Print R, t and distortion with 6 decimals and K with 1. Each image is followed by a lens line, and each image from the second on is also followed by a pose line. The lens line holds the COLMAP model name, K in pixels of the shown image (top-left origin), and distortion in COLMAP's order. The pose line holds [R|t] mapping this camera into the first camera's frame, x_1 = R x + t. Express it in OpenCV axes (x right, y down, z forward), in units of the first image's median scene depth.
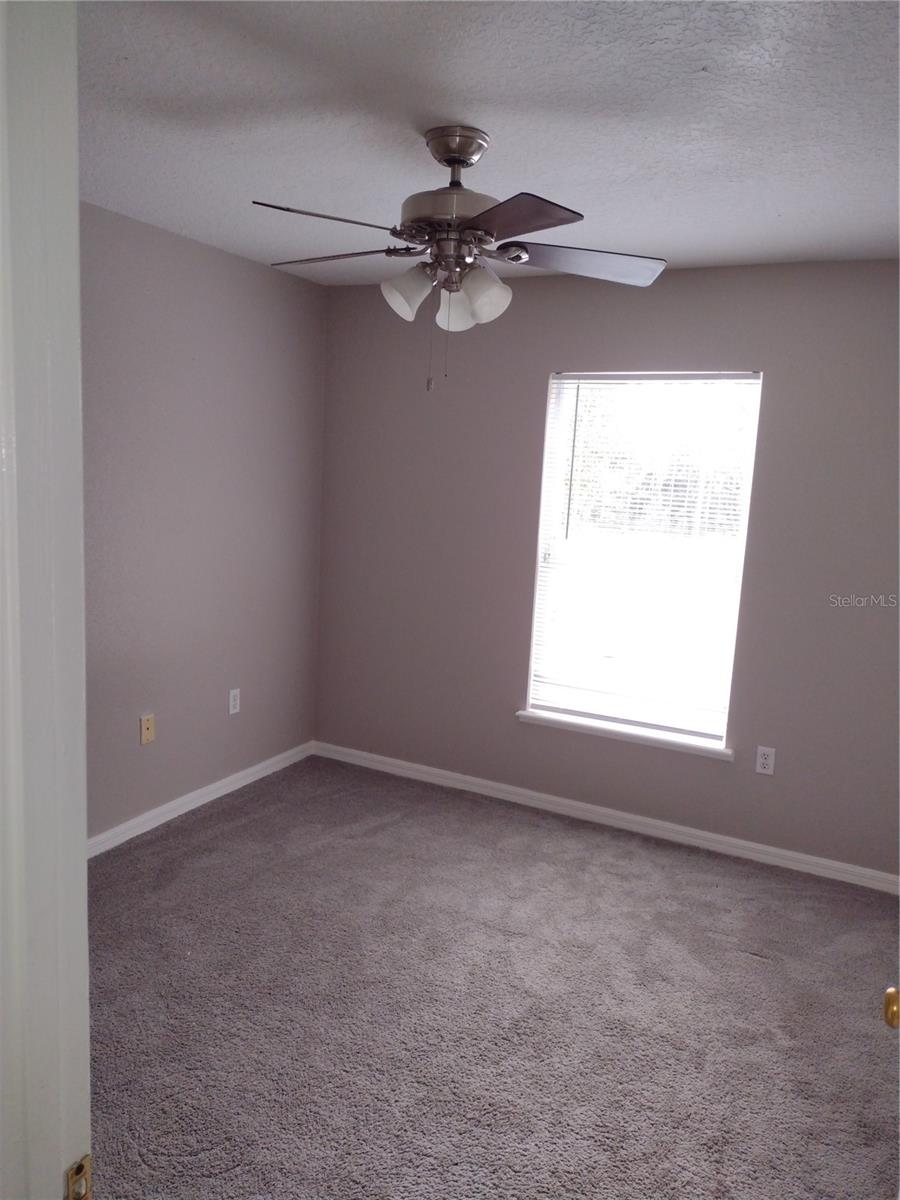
lens RADIAL K [[893.2, 0, 443.8], [0, 893.2, 608.5], [0, 0, 1]] dist [0.043496, -0.056268]
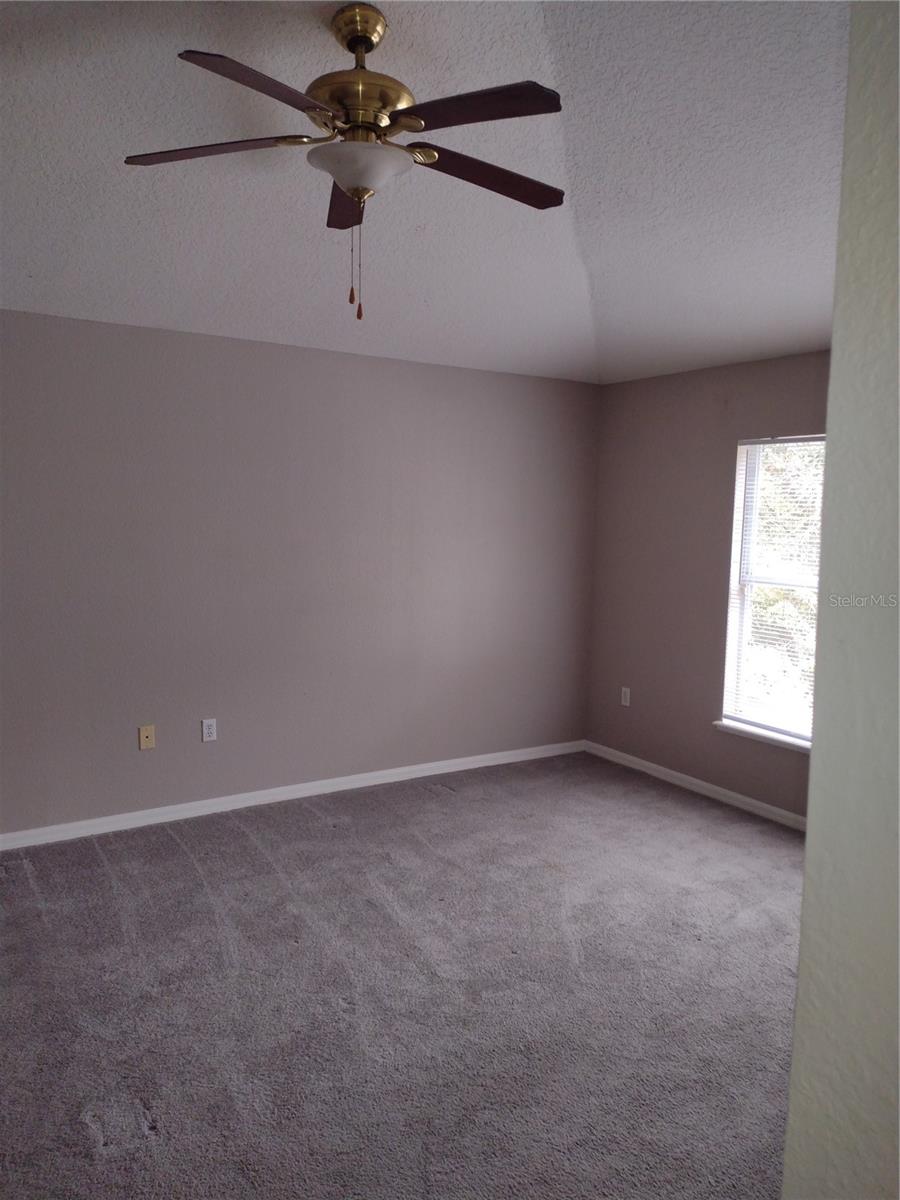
lens RADIAL K [[893.2, 0, 453.3], [0, 893.2, 595.1], [0, 0, 1]] dist [0.043496, -0.056268]
pose [[0.866289, 0.022404, -0.499041, 0.380551], [-0.063859, 0.995764, -0.066151, 0.050768], [0.495445, 0.089174, 0.864050, -0.219344]]
